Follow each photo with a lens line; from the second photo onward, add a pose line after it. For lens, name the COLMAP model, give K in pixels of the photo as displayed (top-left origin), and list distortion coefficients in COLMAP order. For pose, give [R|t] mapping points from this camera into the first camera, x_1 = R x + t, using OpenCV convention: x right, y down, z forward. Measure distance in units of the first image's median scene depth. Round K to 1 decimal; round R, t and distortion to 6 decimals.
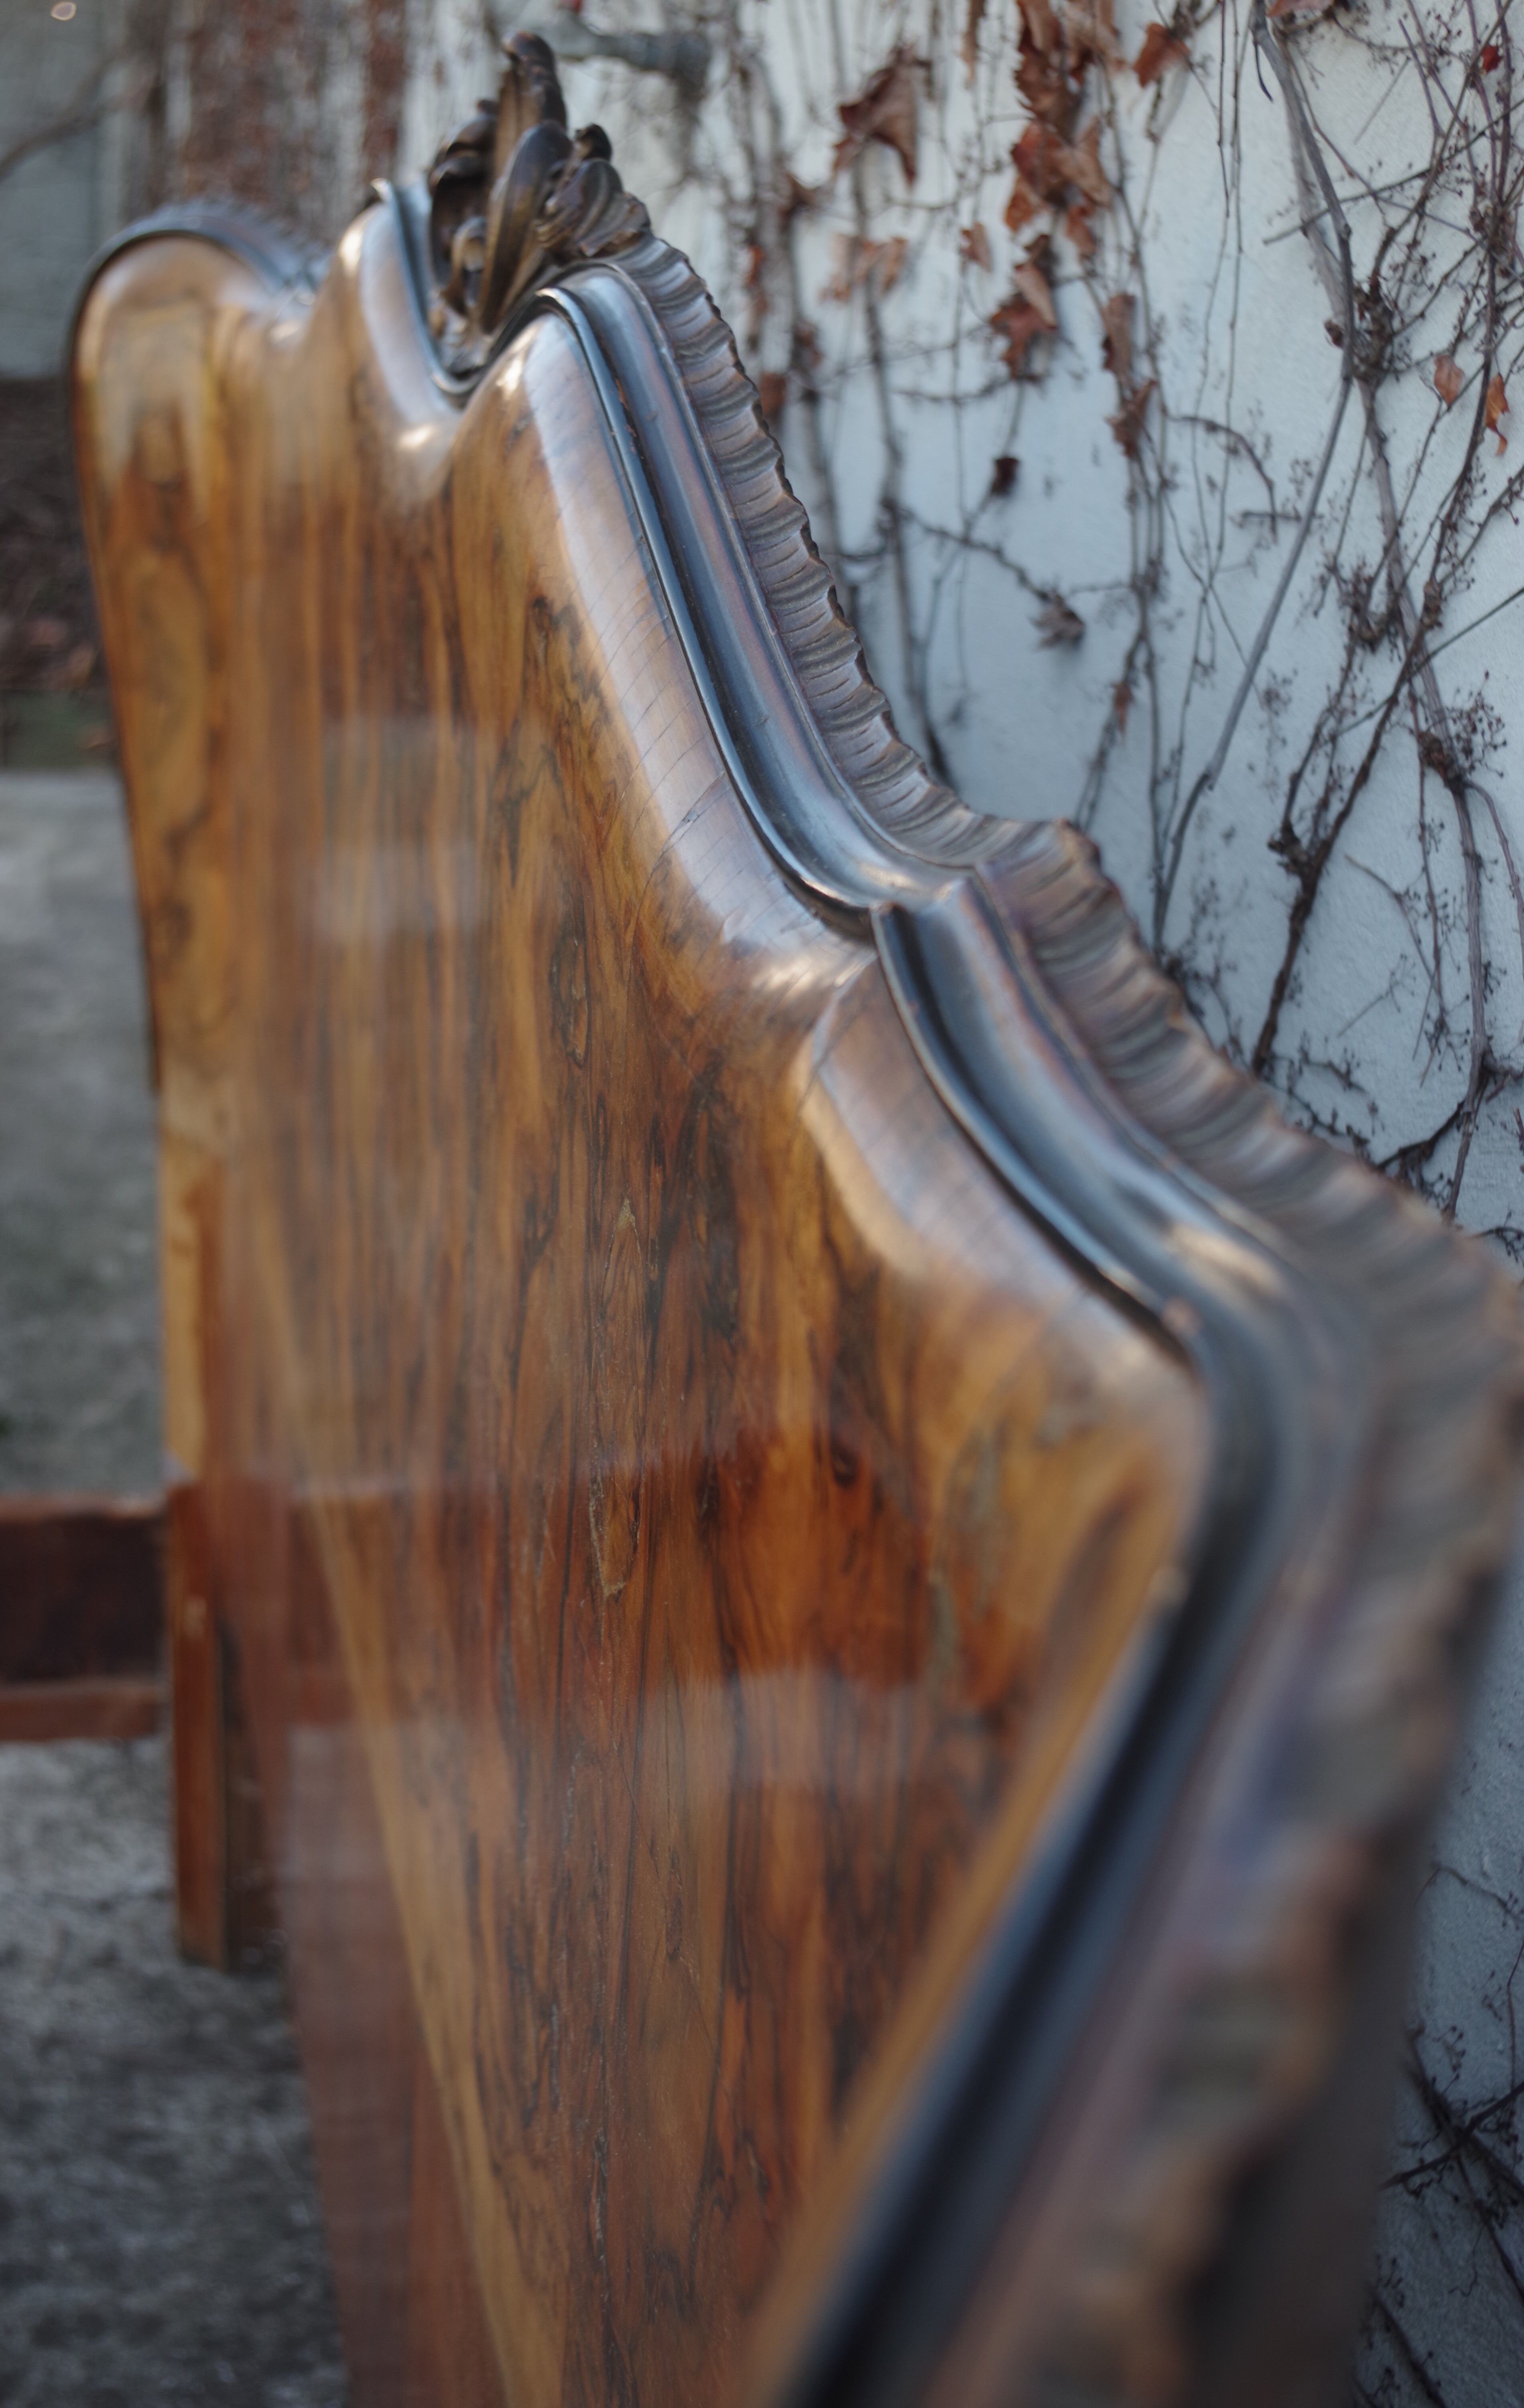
lens RADIAL K [[2890.8, 0, 756.2], [0, 2890.8, 1202.0], [0, 0, 1]] dist [-0.048528, 0.000000]
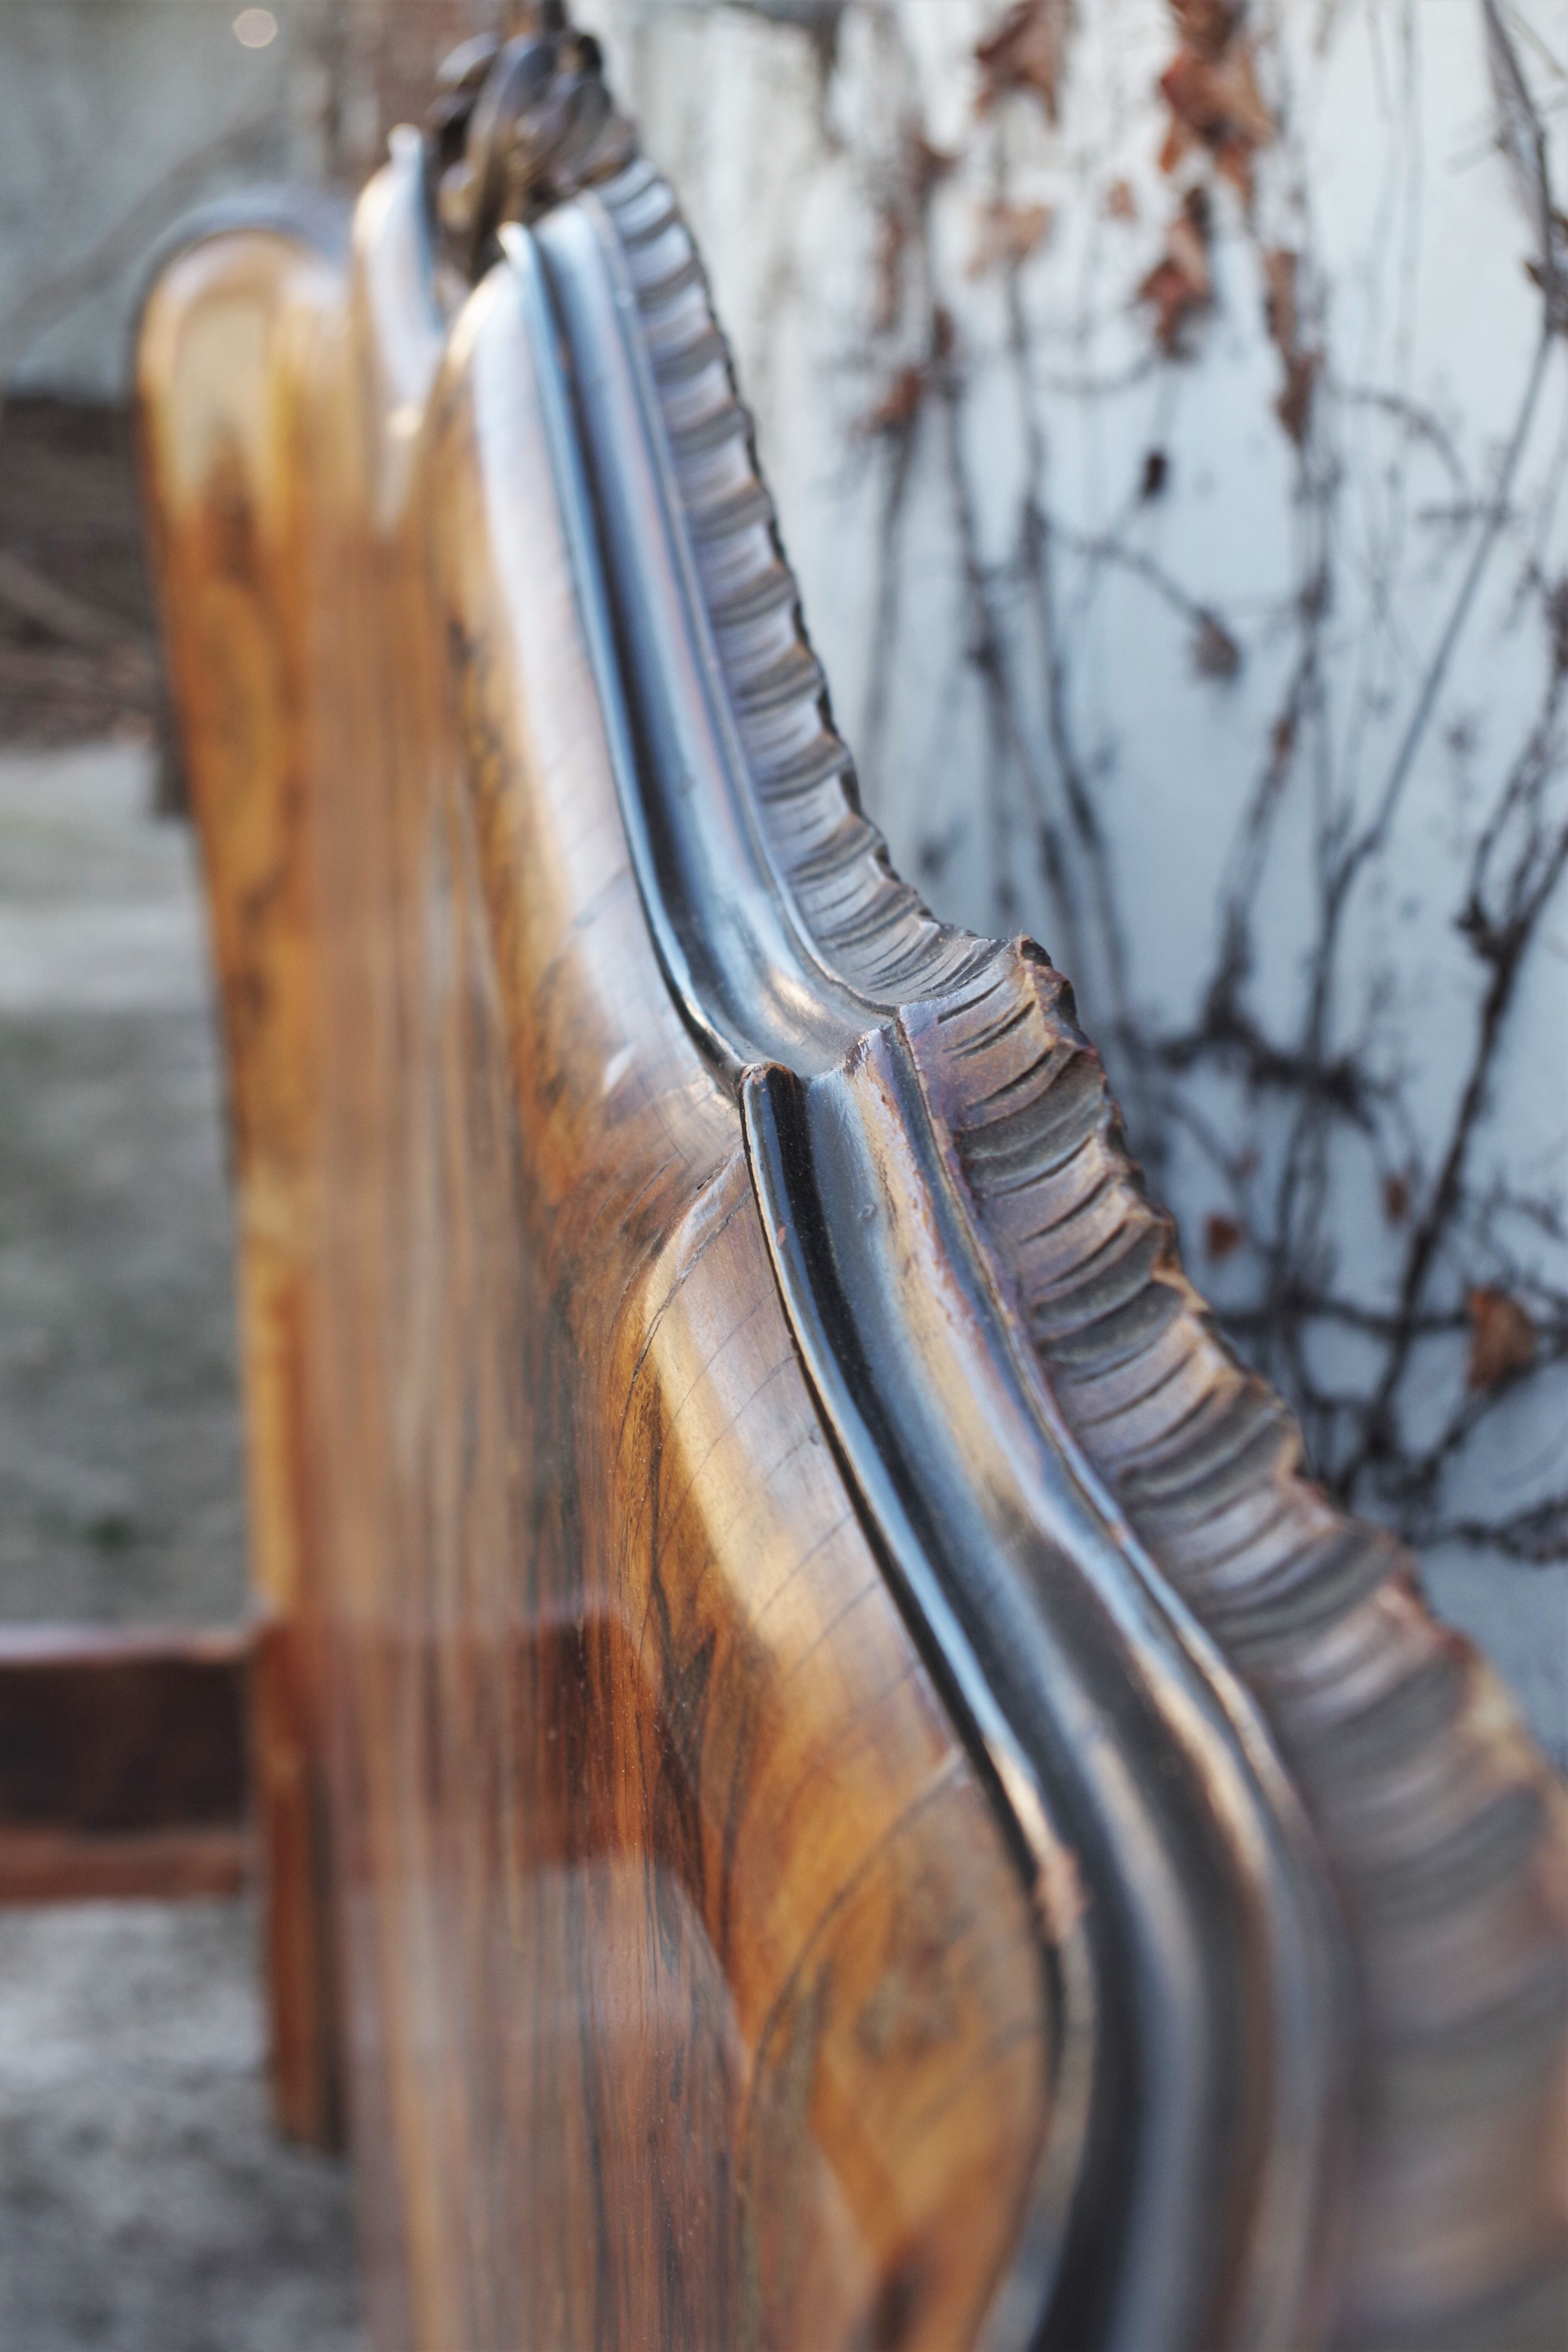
lens RADIAL K [[2999.5, 0, 769.5], [0, 2999.5, 1240.0], [0, 0, 1]] dist [-0.037885, 0.000000]
pose [[0.997121, 0.001580, -0.075805, 0.045729], [-0.002027, 0.999981, -0.005824, -0.027396], [0.075794, 0.005961, 0.997106, 0.143212]]
